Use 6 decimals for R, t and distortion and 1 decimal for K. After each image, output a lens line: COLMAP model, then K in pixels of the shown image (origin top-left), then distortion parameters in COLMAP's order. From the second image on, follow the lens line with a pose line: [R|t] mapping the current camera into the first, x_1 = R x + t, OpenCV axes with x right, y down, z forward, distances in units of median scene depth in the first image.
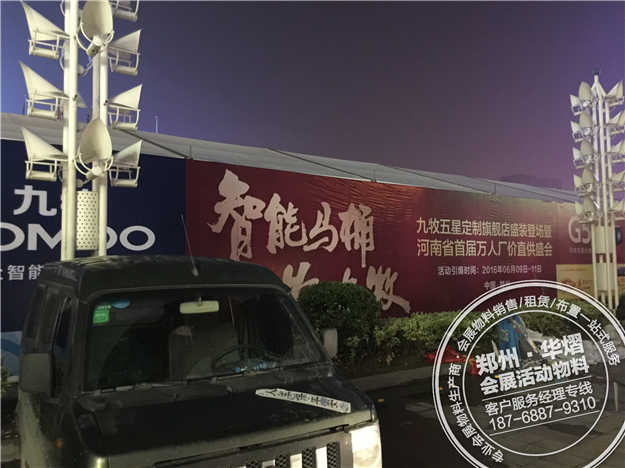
lens RADIAL K [[559.0, 0, 315.4], [0, 559.0, 231.3], [0, 0, 1]] dist [0.043021, -0.045871]
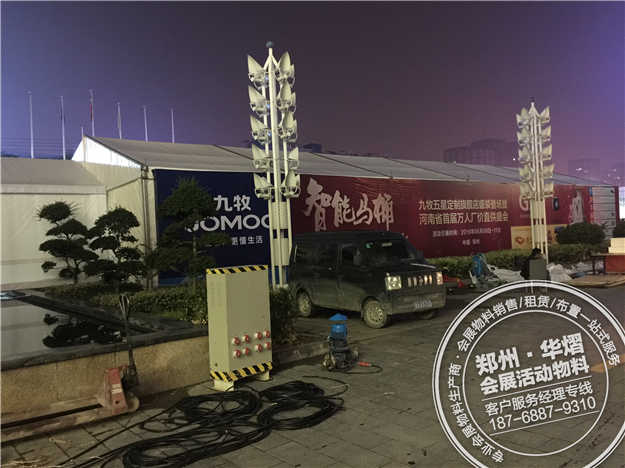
lens RADIAL K [[559.0, 0, 309.2], [0, 559.0, 233.8], [0, 0, 1]] dist [0.043021, -0.045871]
pose [[0.998669, -0.037691, 0.035216, -0.194966], [0.035595, 0.997661, 0.058363, -0.035578], [-0.037333, -0.057032, 0.997674, -0.583057]]
